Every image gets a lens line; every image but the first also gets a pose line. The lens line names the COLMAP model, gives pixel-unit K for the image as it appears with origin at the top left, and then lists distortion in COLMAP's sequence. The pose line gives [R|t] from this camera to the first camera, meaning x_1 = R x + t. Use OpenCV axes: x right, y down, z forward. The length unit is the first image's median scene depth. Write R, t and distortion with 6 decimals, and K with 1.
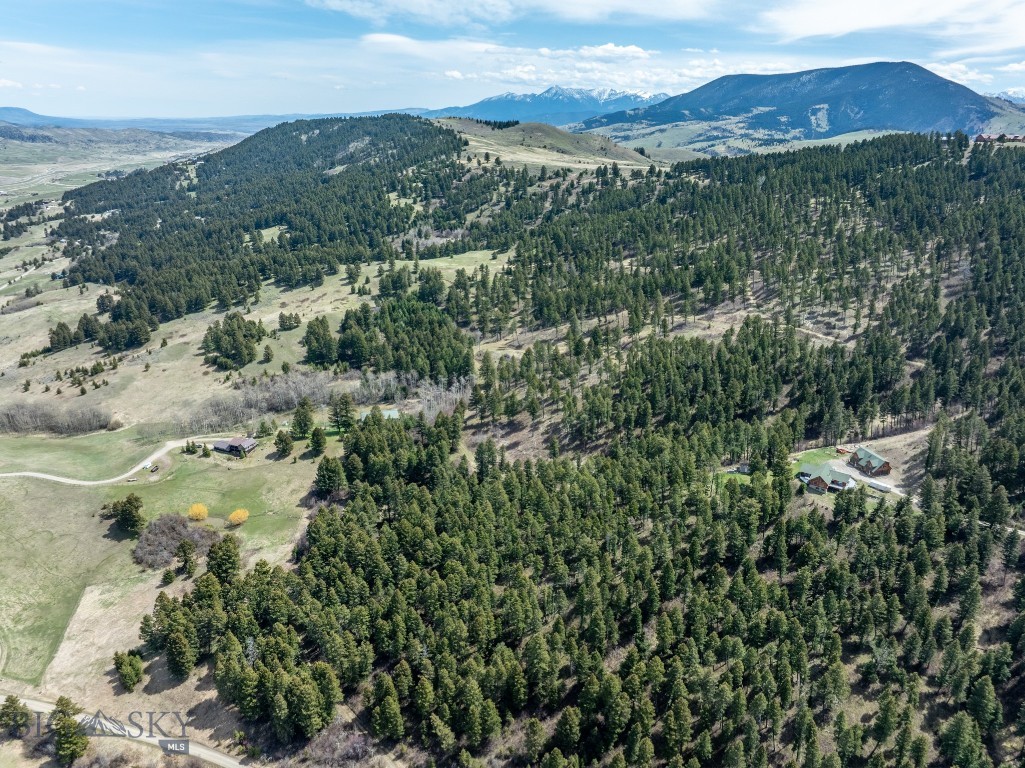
lens RADIAL K [[721.2, 0, 515.4], [0, 721.2, 379.6], [0, 0, 1]] dist [-0.037257, -0.001030]
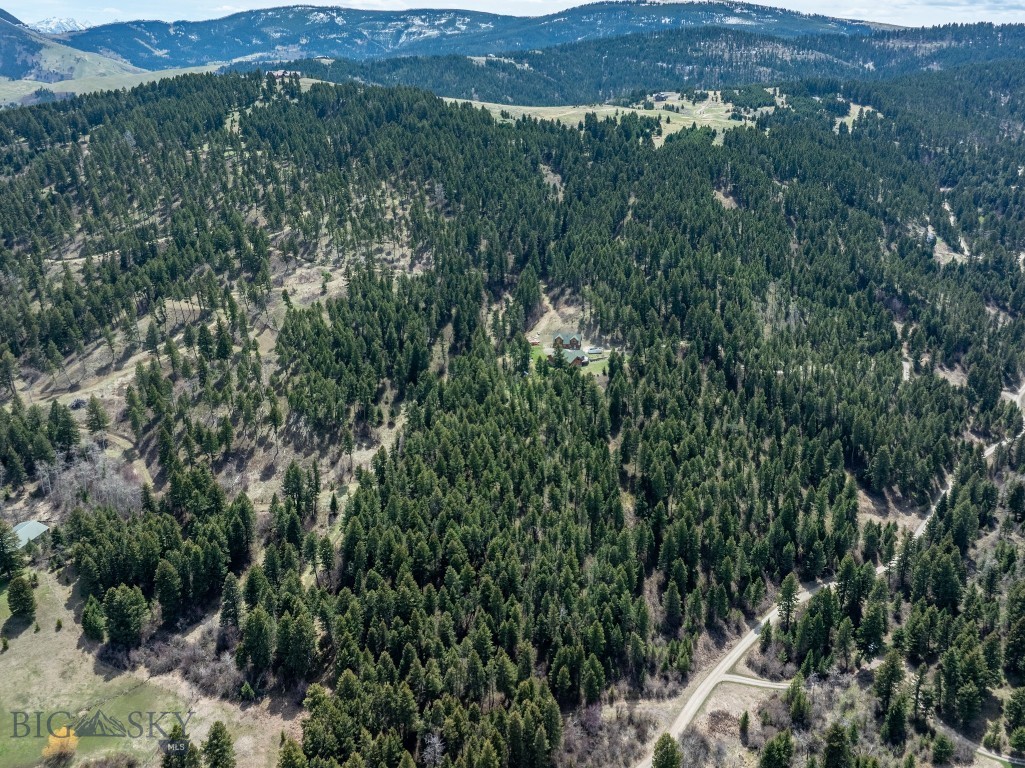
lens RADIAL K [[862.2, 0, 515.8], [0, 862.2, 382.6], [0, 0, 1]] dist [-0.030359, -0.017042]
pose [[0.452998, -0.317360, 0.833111, -0.284156], [0.298194, 0.934607, 0.193883, -0.046859], [-0.840162, 0.160600, 0.518010, 0.101730]]
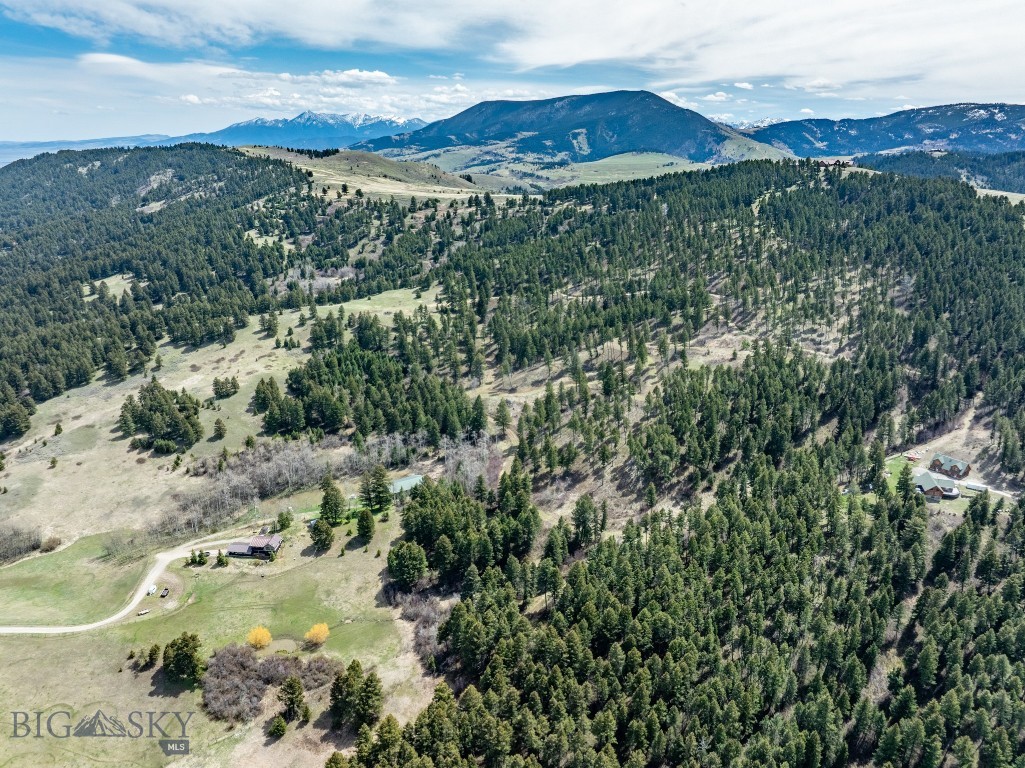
lens RADIAL K [[721.2, 0, 515.4], [0, 721.2, 379.6], [0, 0, 1]] dist [-0.037257, -0.001030]
pose [[0.948315, -0.099951, 0.301178, -0.155028], [0.109211, 0.993920, -0.014023, -0.025599], [-0.297945, 0.046190, 0.953465, 0.050385]]
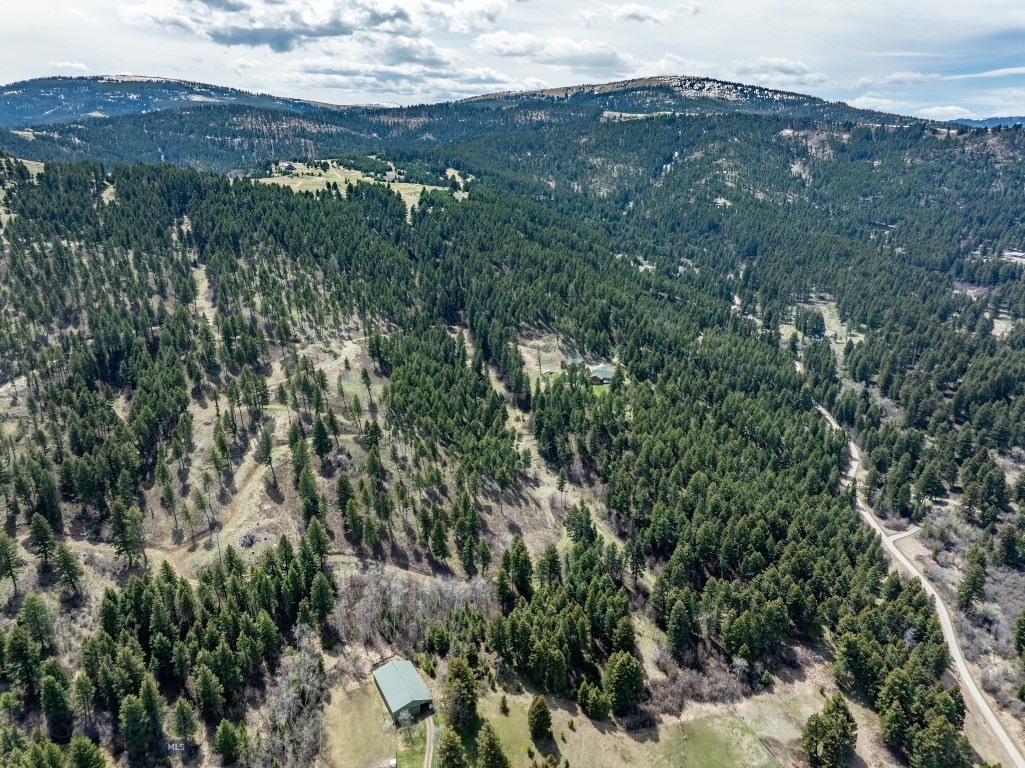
lens RADIAL K [[721.2, 0, 515.4], [0, 721.2, 379.6], [0, 0, 1]] dist [-0.037257, -0.001030]
pose [[-0.228541, -0.321989, 0.918745, -0.319577], [0.314734, 0.868606, 0.382709, -0.170587], [-0.921255, 0.376625, -0.097171, 0.435567]]
